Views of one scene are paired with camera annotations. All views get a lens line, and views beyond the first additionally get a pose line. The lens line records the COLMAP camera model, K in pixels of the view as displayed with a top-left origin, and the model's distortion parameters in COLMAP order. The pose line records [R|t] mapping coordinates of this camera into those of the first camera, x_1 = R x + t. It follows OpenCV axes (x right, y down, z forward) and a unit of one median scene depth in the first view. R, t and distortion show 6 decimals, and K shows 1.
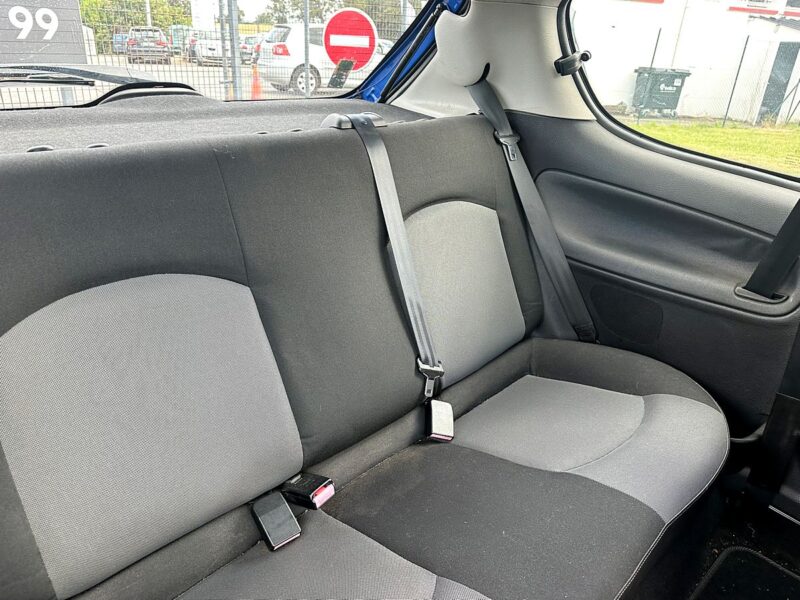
lens RADIAL K [[577.4, 0, 398.5], [0, 577.4, 303.2], [0, 0, 1]] dist [-0.002521, -0.009639]
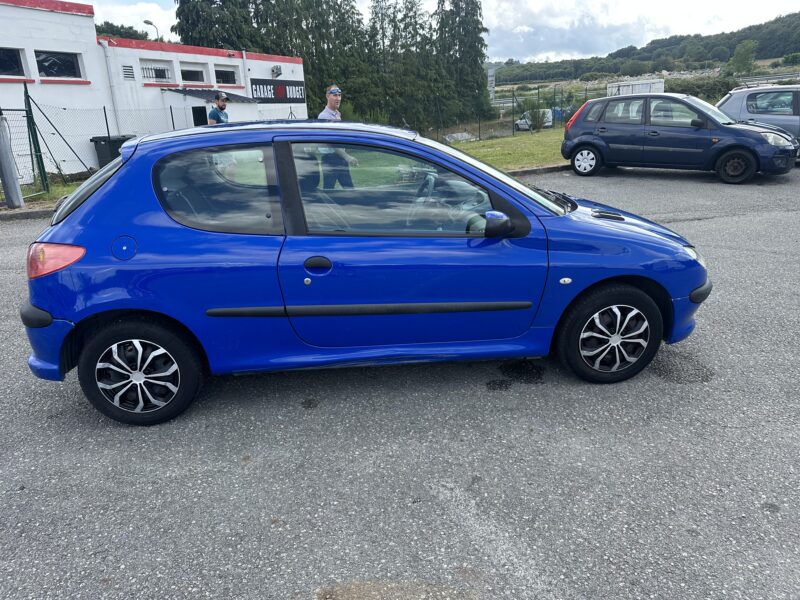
lens RADIAL K [[577.4, 0, 397.5], [0, 577.4, 298.8], [0, 0, 1]] dist [-0.002521, -0.009639]
pose [[0.600318, -0.313983, 0.735550, -0.167929], [0.380851, 0.920966, 0.082300, 0.027727], [-0.703257, 0.230728, 0.672453, -0.133650]]
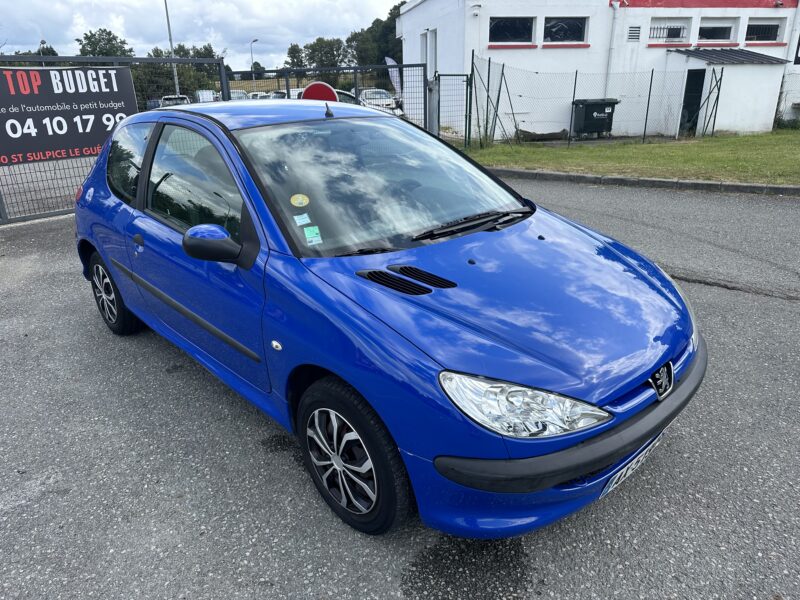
lens RADIAL K [[577.4, 0, 400.7], [0, 577.4, 296.7], [0, 0, 1]] dist [-0.002521, -0.009639]
pose [[0.996847, -0.062497, -0.048892, 0.084361], [0.058859, 0.995621, -0.072624, 0.065498], [0.053216, 0.069517, 0.996160, -0.189766]]
